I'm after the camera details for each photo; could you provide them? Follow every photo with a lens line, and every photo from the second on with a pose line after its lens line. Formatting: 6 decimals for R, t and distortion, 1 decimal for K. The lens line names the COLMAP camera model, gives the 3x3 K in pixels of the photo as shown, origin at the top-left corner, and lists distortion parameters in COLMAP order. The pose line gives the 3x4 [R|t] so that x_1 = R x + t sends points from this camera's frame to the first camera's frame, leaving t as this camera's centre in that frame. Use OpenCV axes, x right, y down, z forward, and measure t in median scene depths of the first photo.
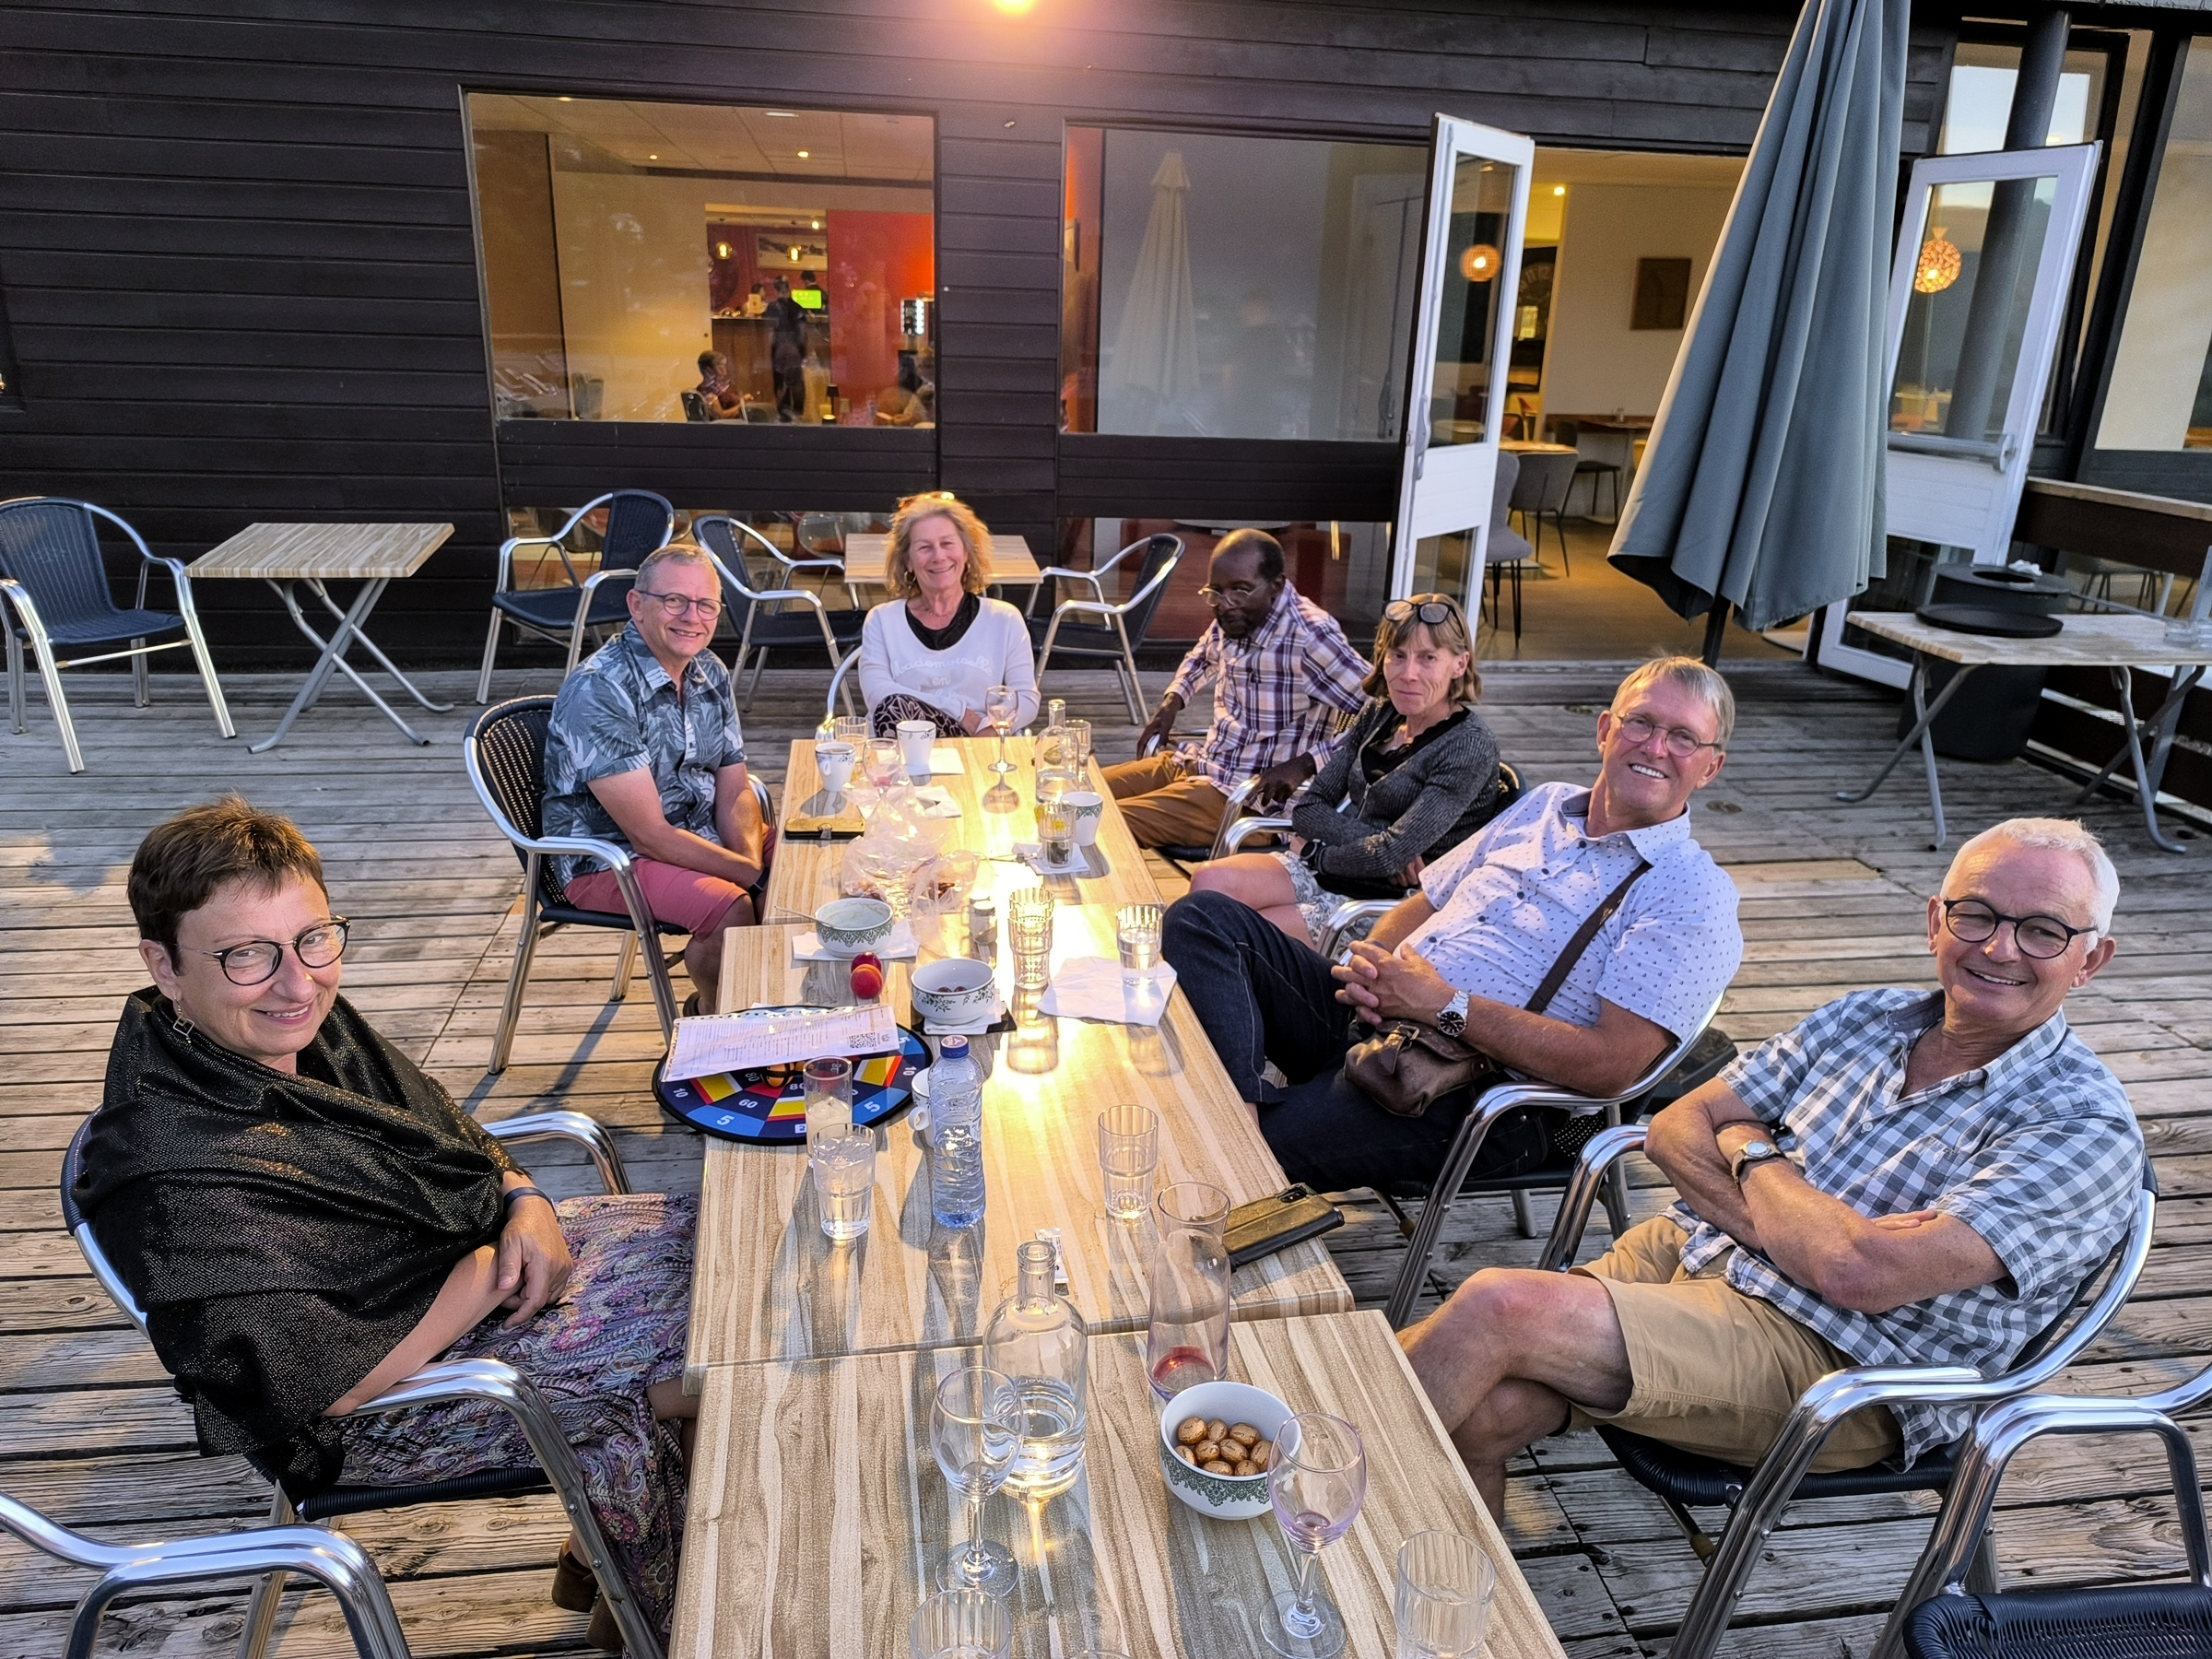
lens RADIAL K [[1520.2, 0, 1103.8], [0, 1520.2, 840.1], [0, 0, 1]] dist [0.028939, -0.033234]
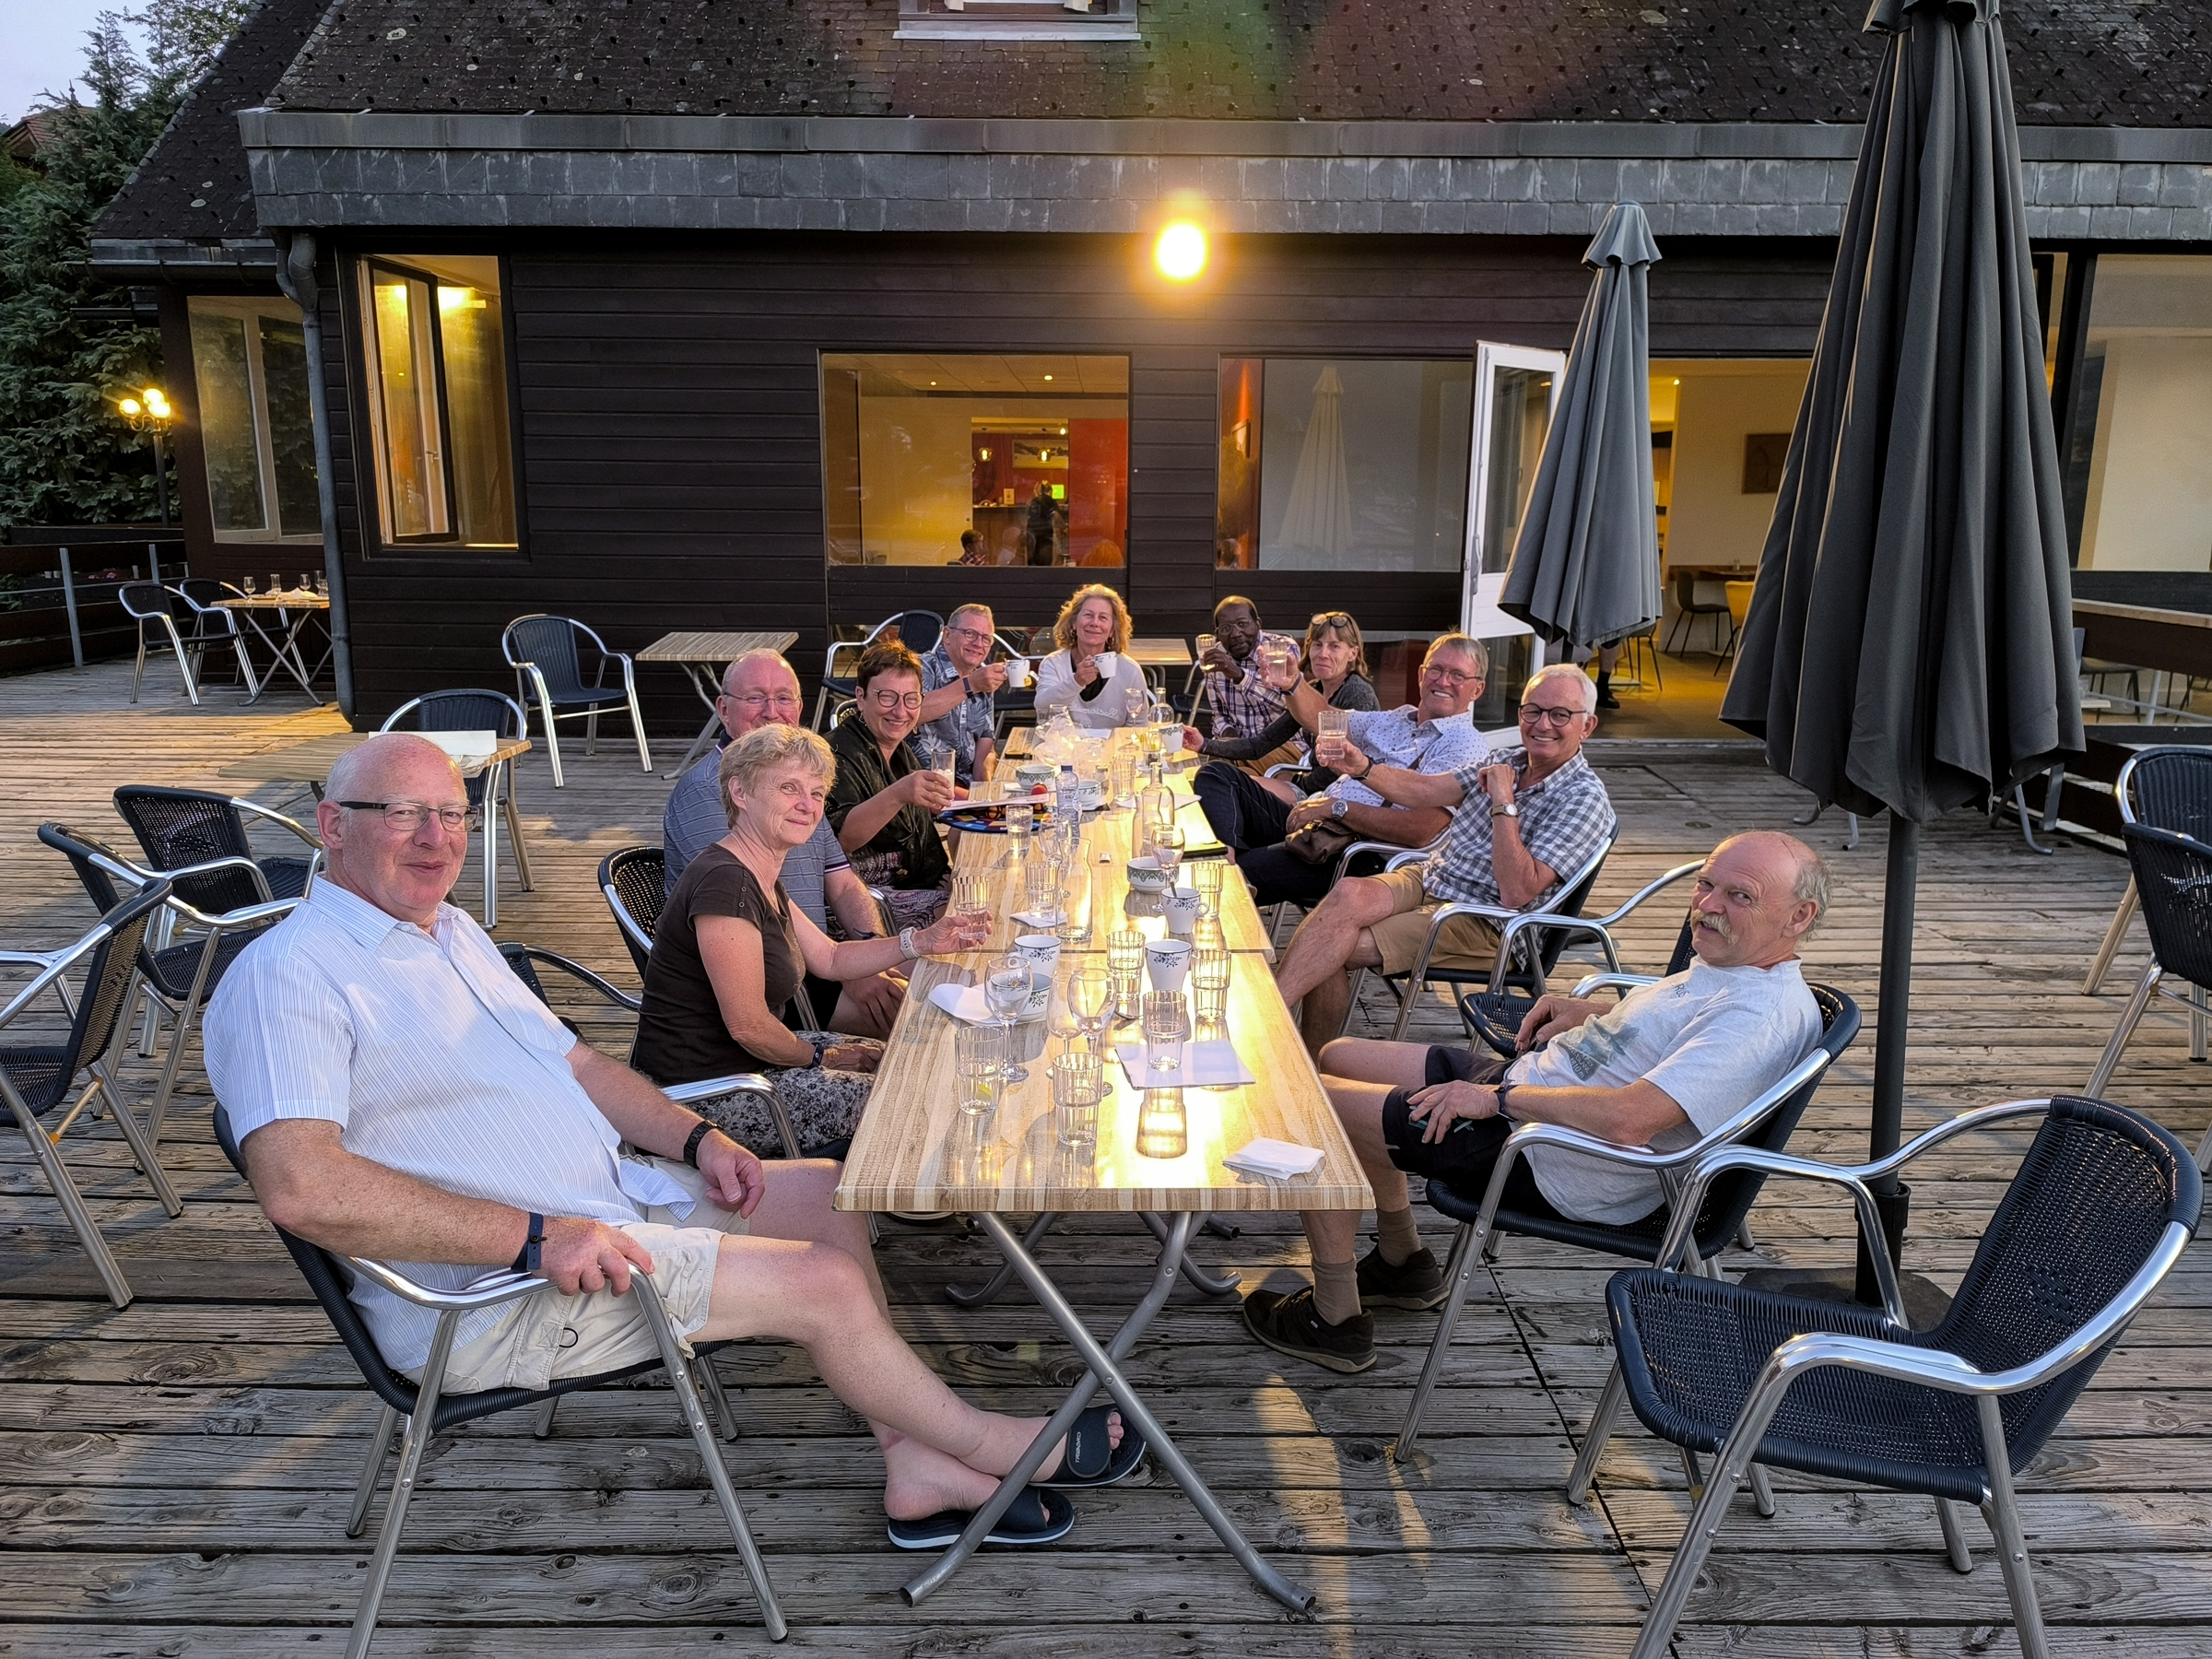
lens RADIAL K [[1520.2, 0, 1111.0], [0, 1520.2, 816.8], [0, 0, 1]] dist [0.028939, -0.033234]
pose [[0.988664, 0.006793, -0.149988, 0.094151], [-0.026493, 0.991194, -0.129737, 0.152306], [0.147786, 0.132240, 0.980139, -0.371699]]
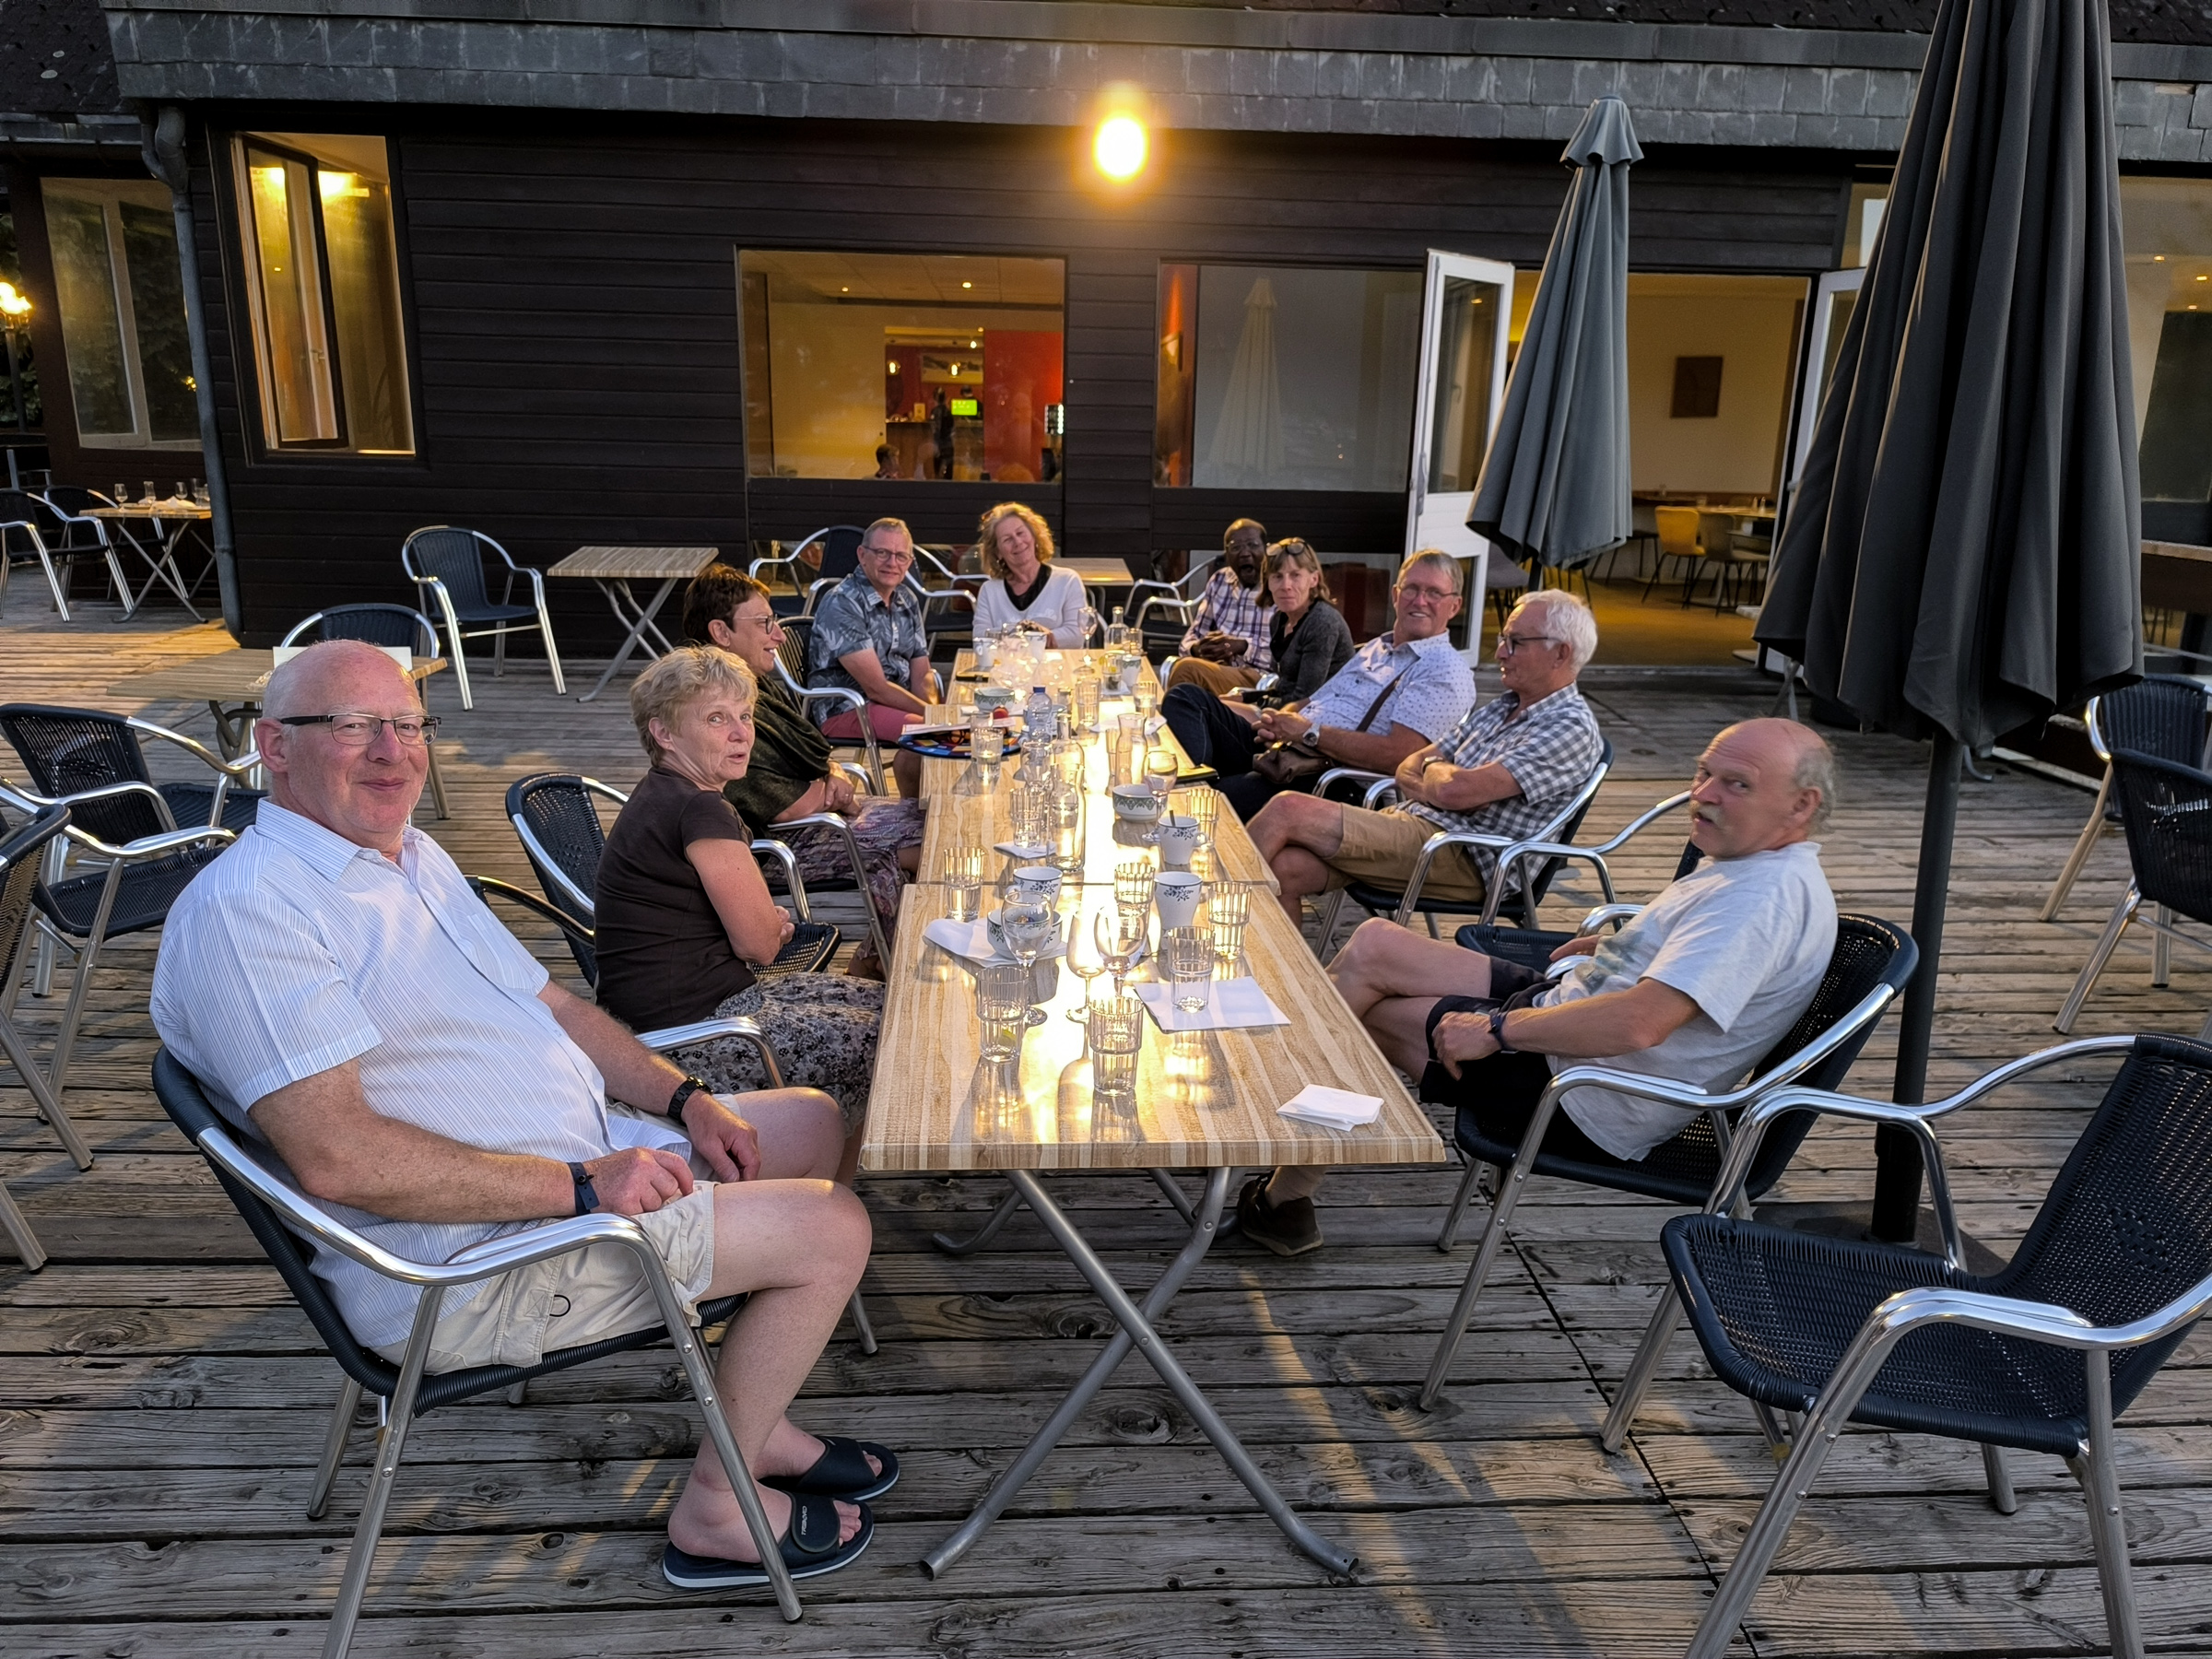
lens RADIAL K [[1520.2, 0, 1097.8], [0, 1520.2, 839.3], [0, 0, 1]] dist [0.028939, -0.033234]
pose [[0.995424, 0.014835, -0.094398, 0.058364], [-0.021374, 0.997413, -0.068638, 0.149926], [0.093135, 0.070341, 0.993166, -0.343378]]
